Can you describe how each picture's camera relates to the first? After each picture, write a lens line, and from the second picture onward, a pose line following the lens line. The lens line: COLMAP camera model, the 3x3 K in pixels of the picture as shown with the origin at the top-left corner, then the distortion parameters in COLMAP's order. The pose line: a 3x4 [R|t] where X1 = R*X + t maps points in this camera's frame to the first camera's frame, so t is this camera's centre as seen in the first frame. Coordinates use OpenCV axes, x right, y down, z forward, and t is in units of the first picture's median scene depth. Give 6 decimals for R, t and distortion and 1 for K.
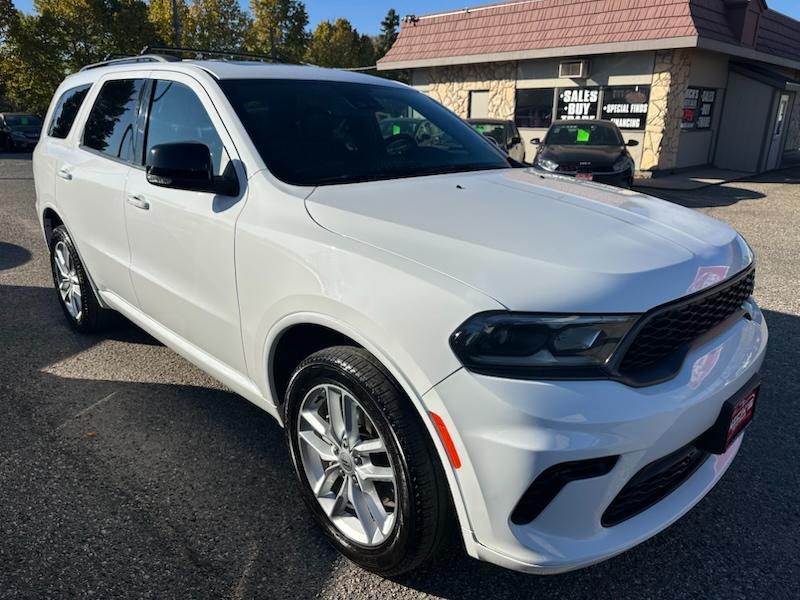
lens RADIAL K [[566.3, 0, 395.2], [0, 566.3, 303.5], [0, 0, 1]] dist [0.020075, -0.024188]
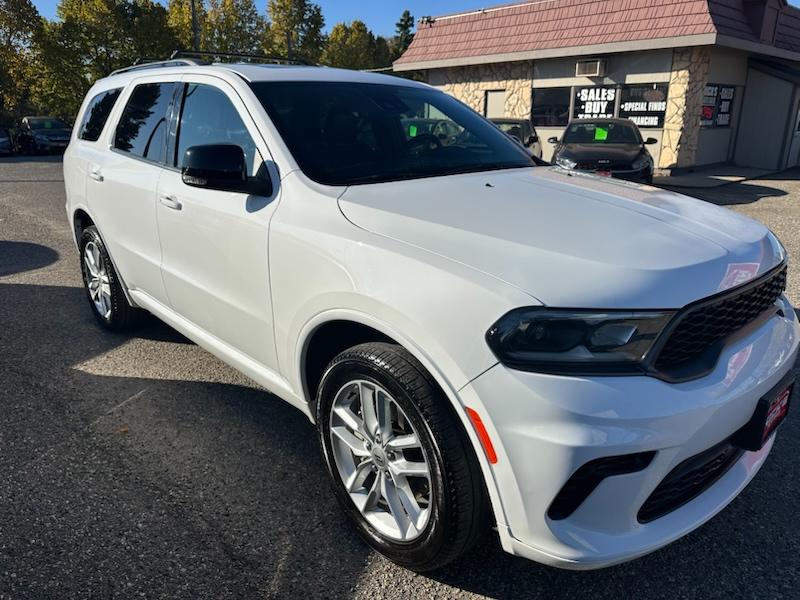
lens RADIAL K [[566.3, 0, 396.1], [0, 566.3, 295.5], [0, 0, 1]] dist [0.020075, -0.024188]
pose [[0.999702, -0.002014, -0.024337, -0.022133], [0.001689, 0.999909, -0.013350, 0.002899], [0.024361, 0.013305, 0.999615, -0.009930]]
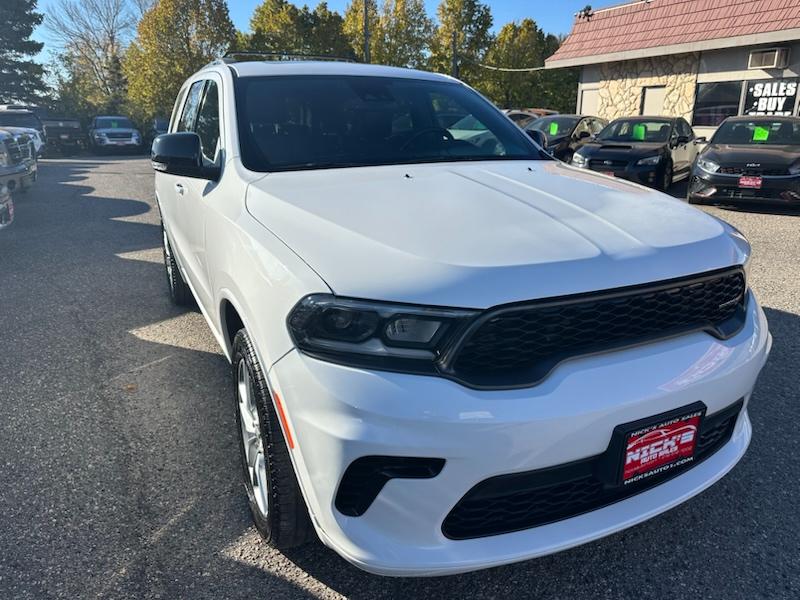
lens RADIAL K [[566.3, 0, 400.2], [0, 566.3, 301.4], [0, 0, 1]] dist [0.020075, -0.024188]
pose [[0.953137, 0.079290, -0.291964, 0.322014], [-0.081622, 0.996655, 0.004205, 0.006012], [0.291321, 0.019823, 0.956420, 0.048816]]
